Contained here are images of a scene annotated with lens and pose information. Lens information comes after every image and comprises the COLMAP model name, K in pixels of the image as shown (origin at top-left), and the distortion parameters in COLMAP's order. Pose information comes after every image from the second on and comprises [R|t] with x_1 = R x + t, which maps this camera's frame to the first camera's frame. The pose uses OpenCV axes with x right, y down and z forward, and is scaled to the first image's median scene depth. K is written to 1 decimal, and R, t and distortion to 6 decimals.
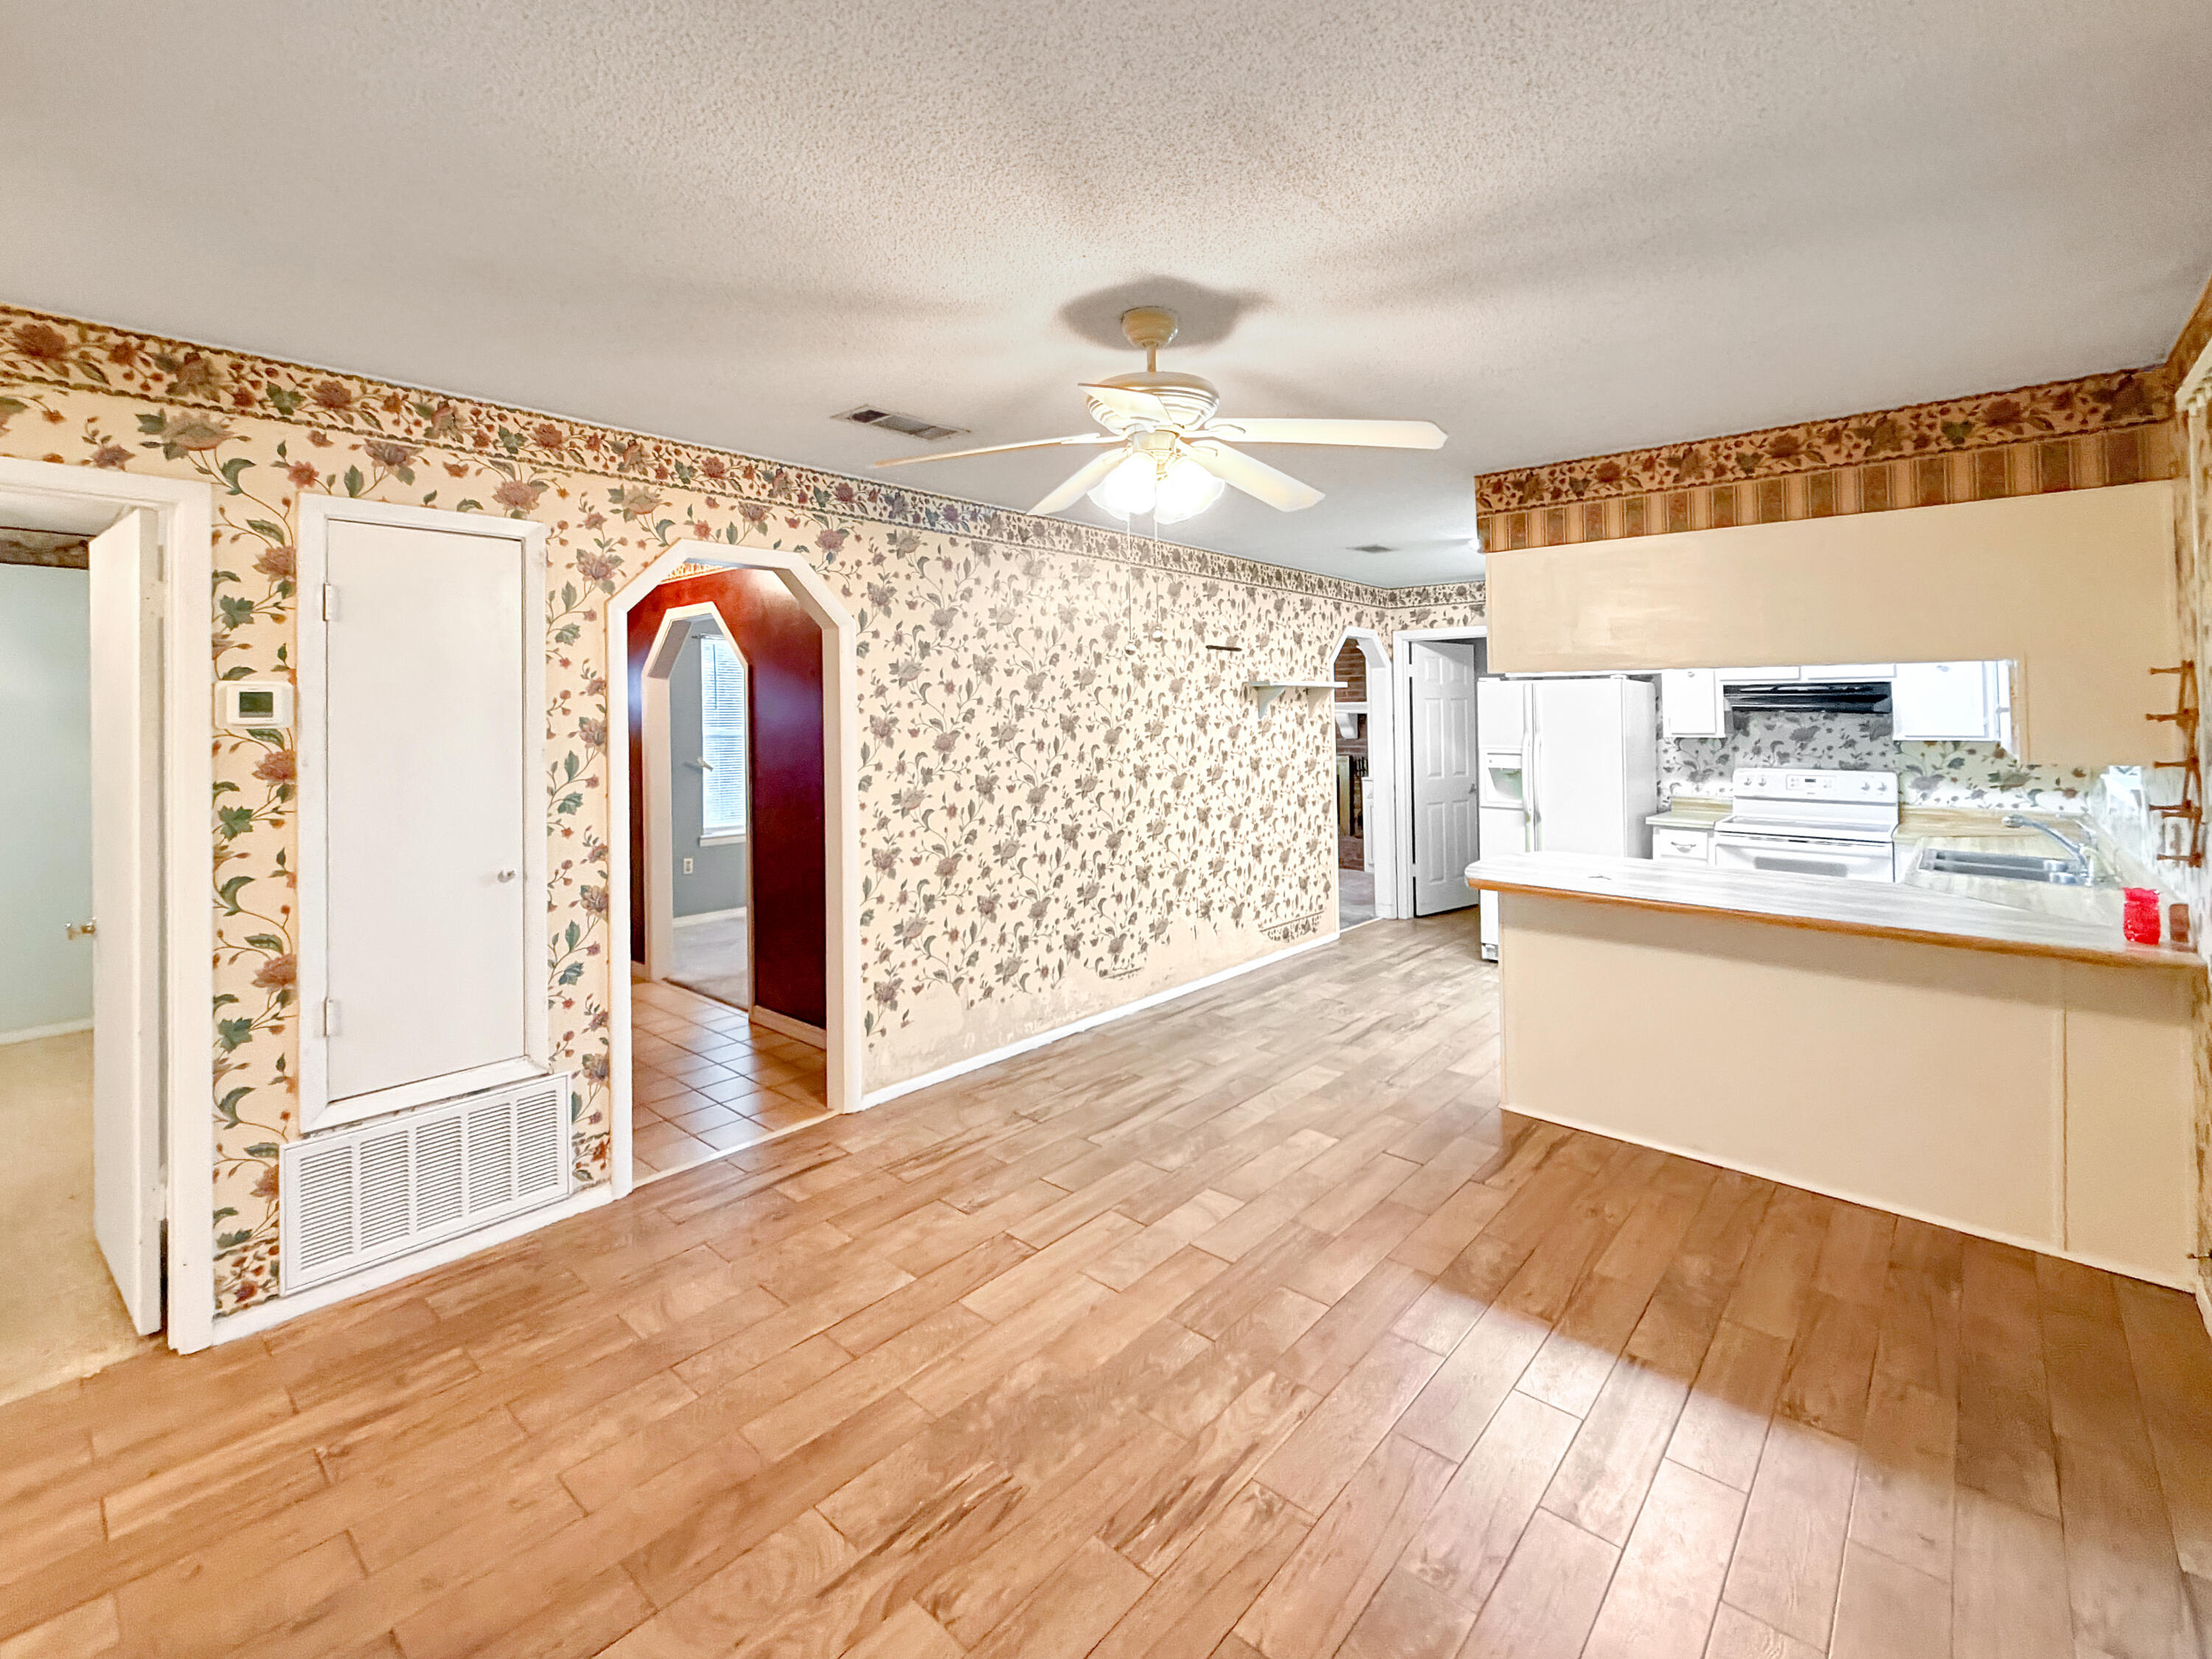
lens RADIAL K [[968.9, 0, 1104.1], [0, 968.9, 705.5], [0, 0, 1]] dist [-0.000812, -0.000464]
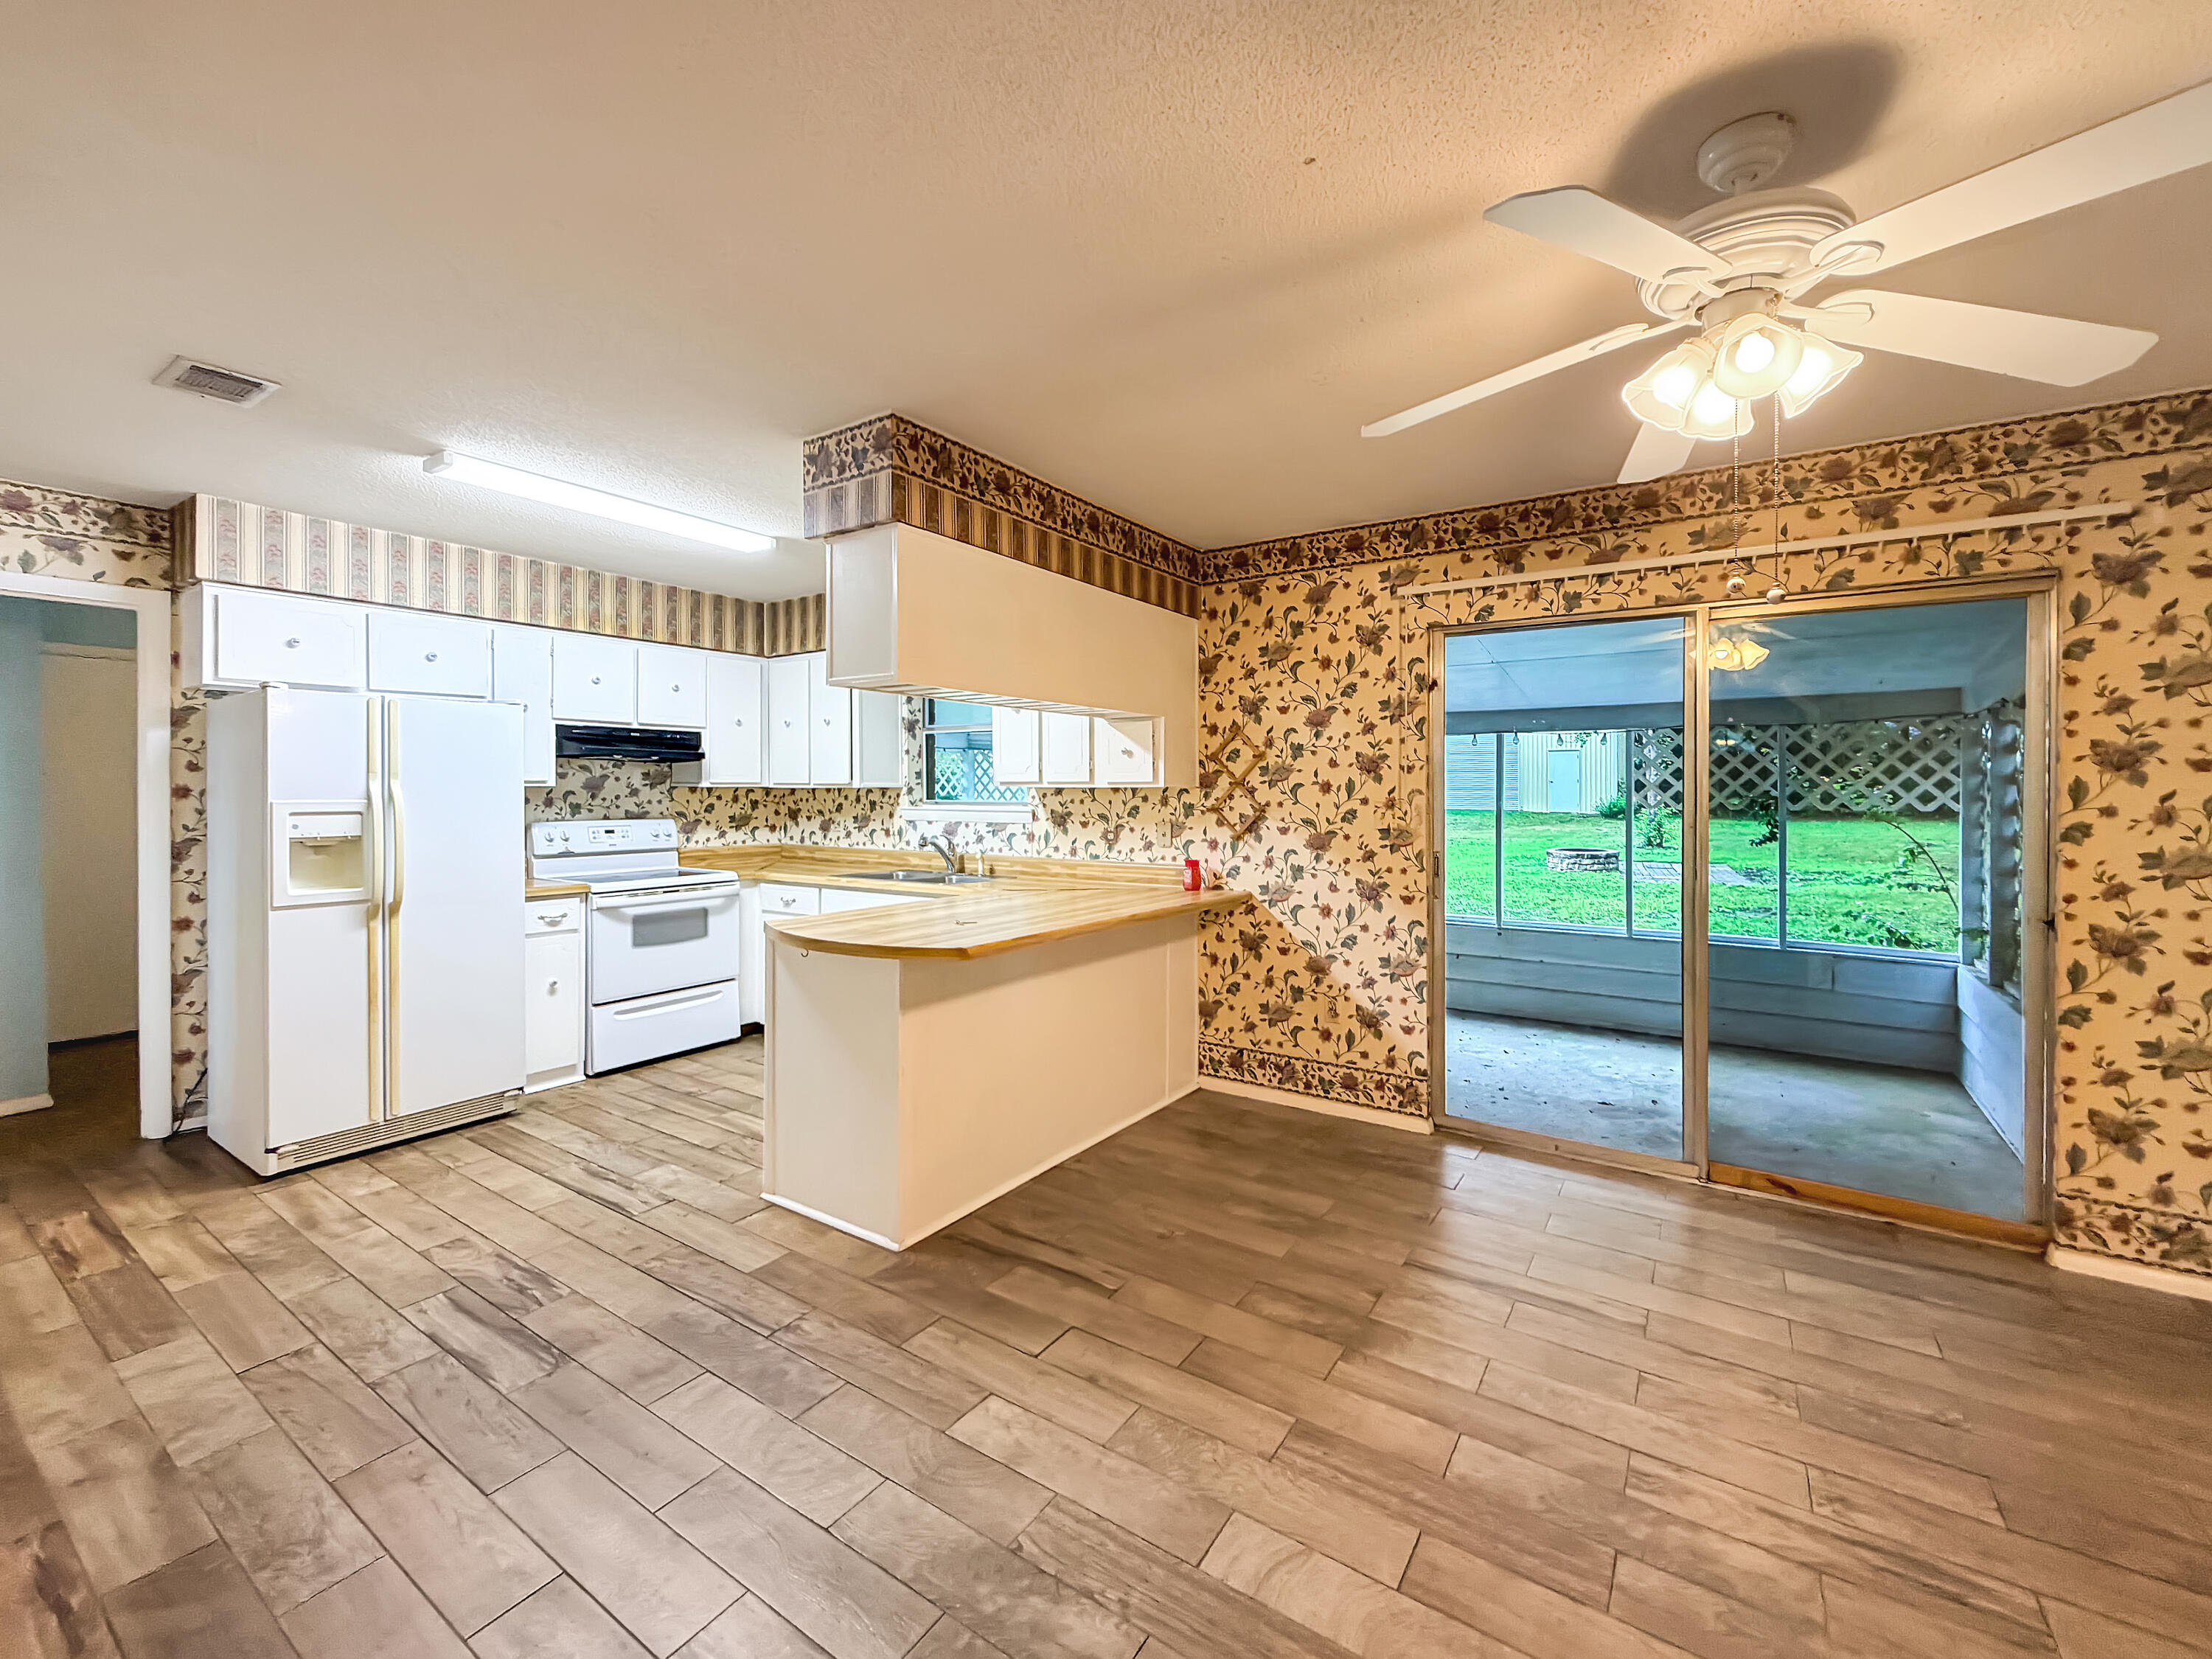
lens RADIAL K [[917.2, 0, 1116.0], [0, 917.2, 777.8], [0, 0, 1]] dist [0.000386, -0.000473]
pose [[-0.140640, 0.016007, 0.989931, -0.383237], [-0.008062, 0.999818, -0.017312, 0.060936], [-0.990028, -0.010416, -0.140486, 1.067518]]
